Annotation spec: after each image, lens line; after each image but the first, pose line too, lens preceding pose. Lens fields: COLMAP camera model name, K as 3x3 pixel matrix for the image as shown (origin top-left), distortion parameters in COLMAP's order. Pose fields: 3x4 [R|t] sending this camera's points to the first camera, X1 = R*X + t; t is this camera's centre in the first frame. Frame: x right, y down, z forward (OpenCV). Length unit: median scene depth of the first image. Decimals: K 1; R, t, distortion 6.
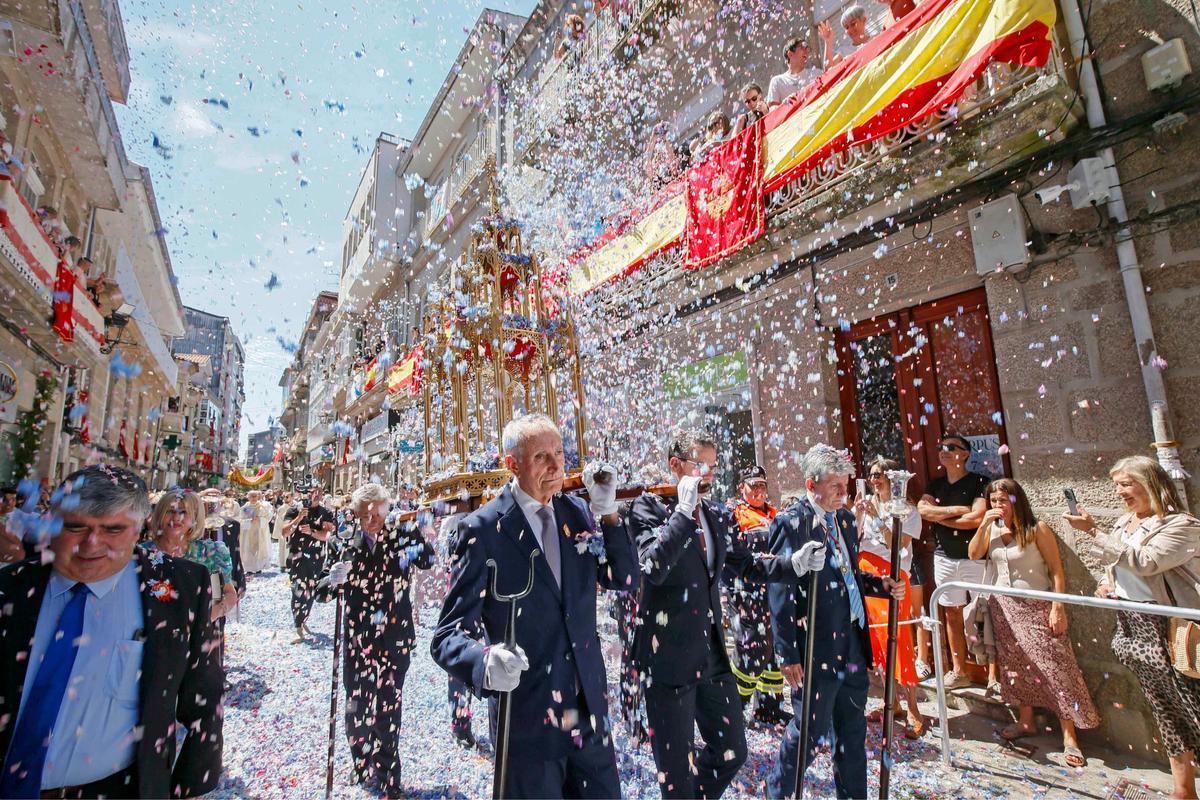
lens RADIAL K [[550.0, 0, 580.5], [0, 550.0, 413.1], [0, 0, 1]] dist [-0.032474, 0.004363]
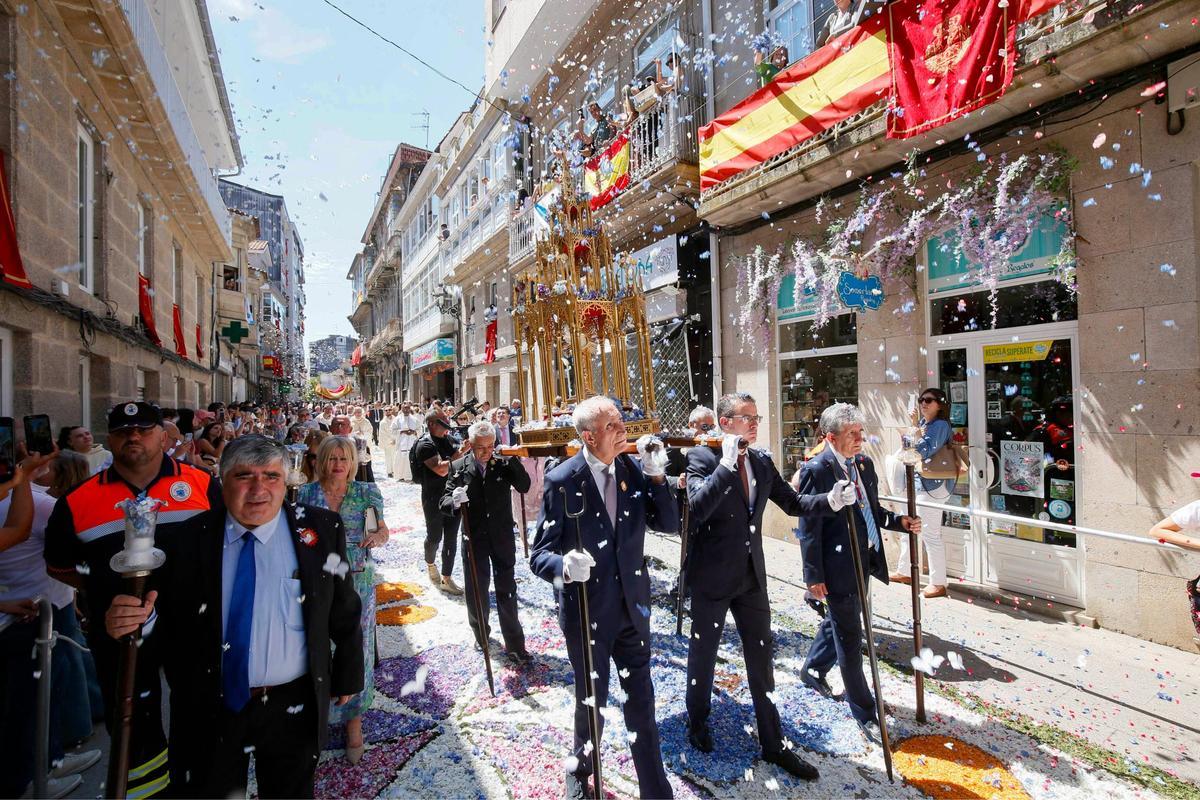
lens RADIAL K [[550.0, 0, 601.0], [0, 550.0, 401.0], [0, 0, 1]] dist [-0.032474, 0.004363]
pose [[0.998423, -0.008168, -0.055540, -0.160643], [0.016397, 0.988647, 0.149360, 0.028938], [0.053690, -0.150035, 0.987222, 0.210330]]
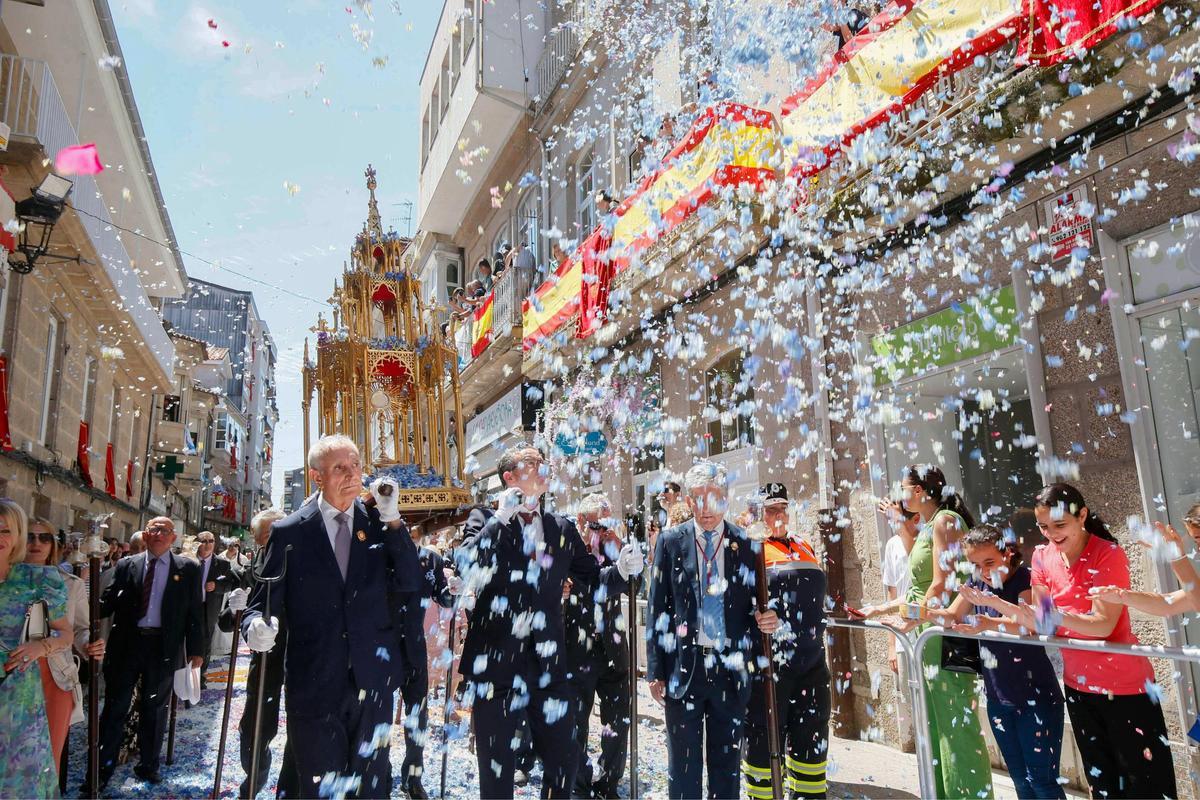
lens RADIAL K [[824.2, 0, 589.6], [0, 824.2, 399.0], [0, 0, 1]] dist [0.037864, -0.000951]
pose [[0.980165, -0.049246, -0.191966, -0.055494], [0.042404, 0.998316, -0.039590, 0.021547], [0.193592, 0.030665, 0.980603, 0.090836]]
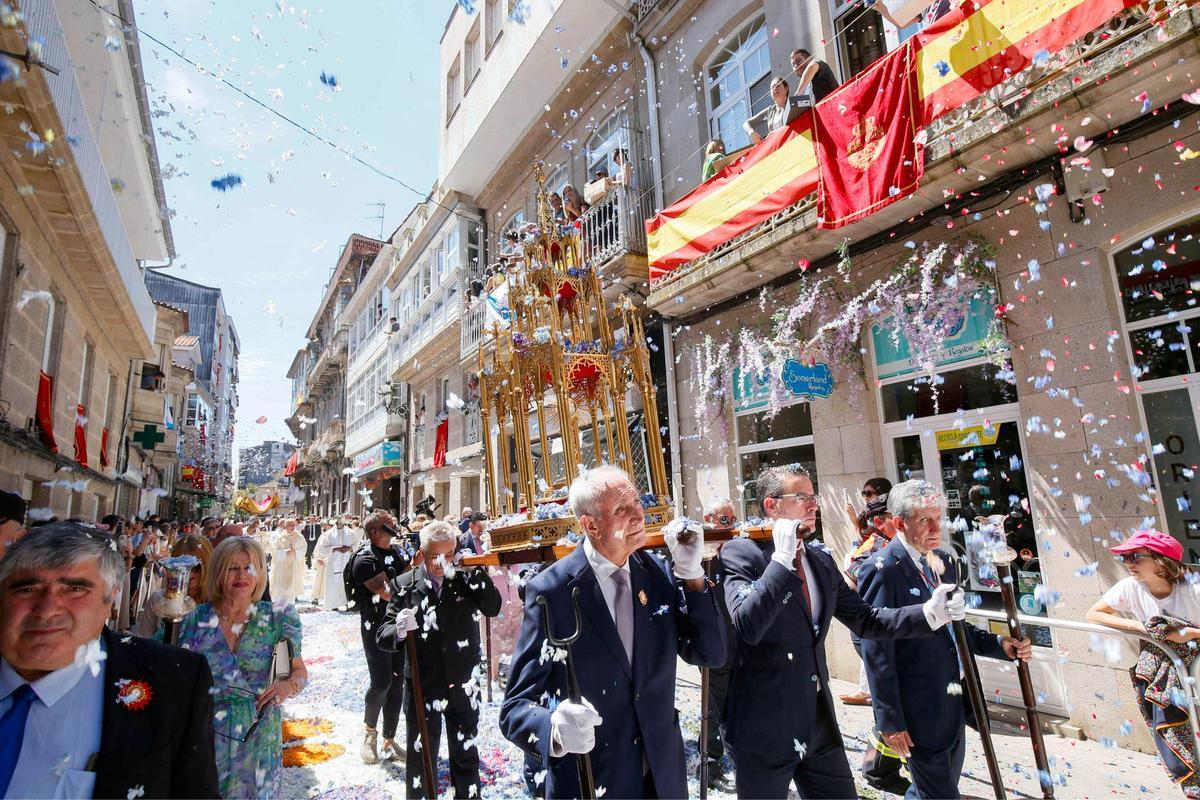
lens RADIAL K [[622.6, 0, 599.9], [0, 622.6, 401.0], [0, 0, 1]] dist [-0.023668, 0.003656]
pose [[0.999332, -0.033071, -0.015529, -0.151959], [0.032669, 0.999142, -0.025457, 0.030607], [0.016358, 0.024933, 0.999555, 0.203014]]
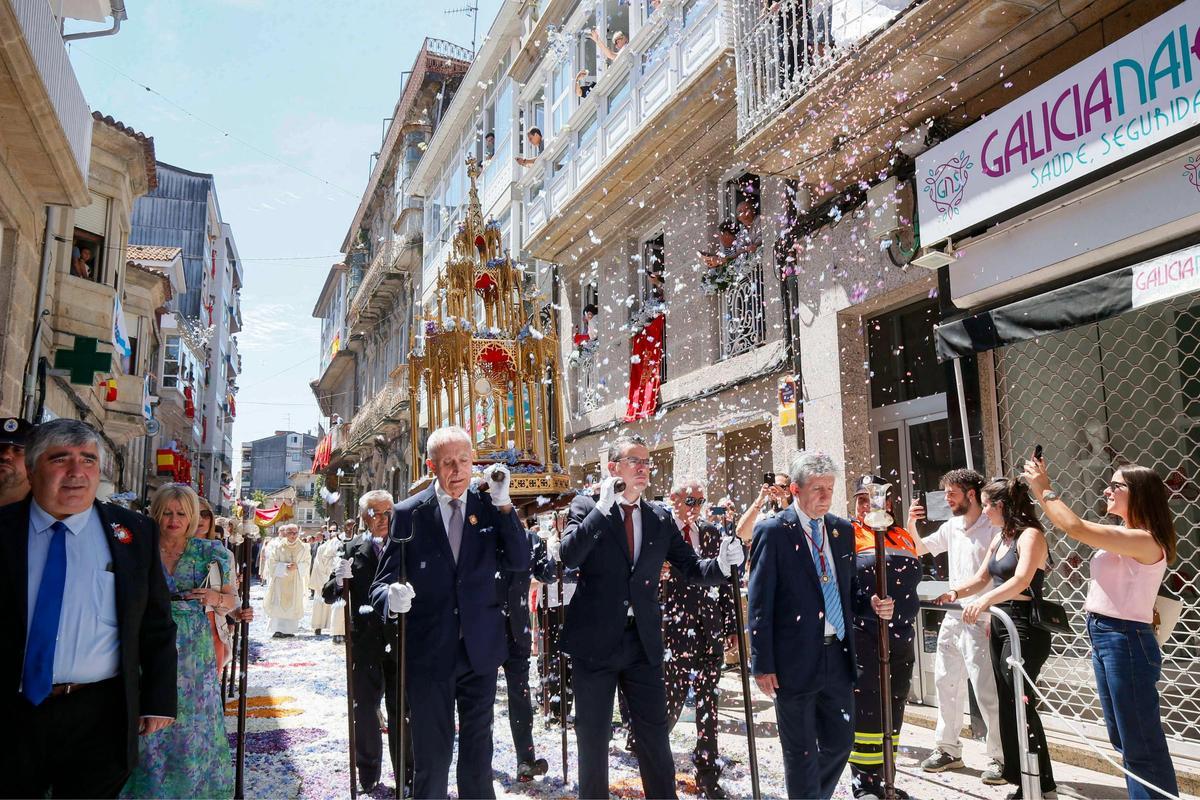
lens RADIAL K [[965.5, 0, 600.6], [0, 965.5, 401.1], [0, 0, 1]] dist [0.021117, 0.012807]
pose [[0.981792, -0.025675, -0.188215, -0.220998], [0.025019, 0.999670, -0.005857, 0.056244], [0.188304, 0.001041, 0.982110, 0.313411]]
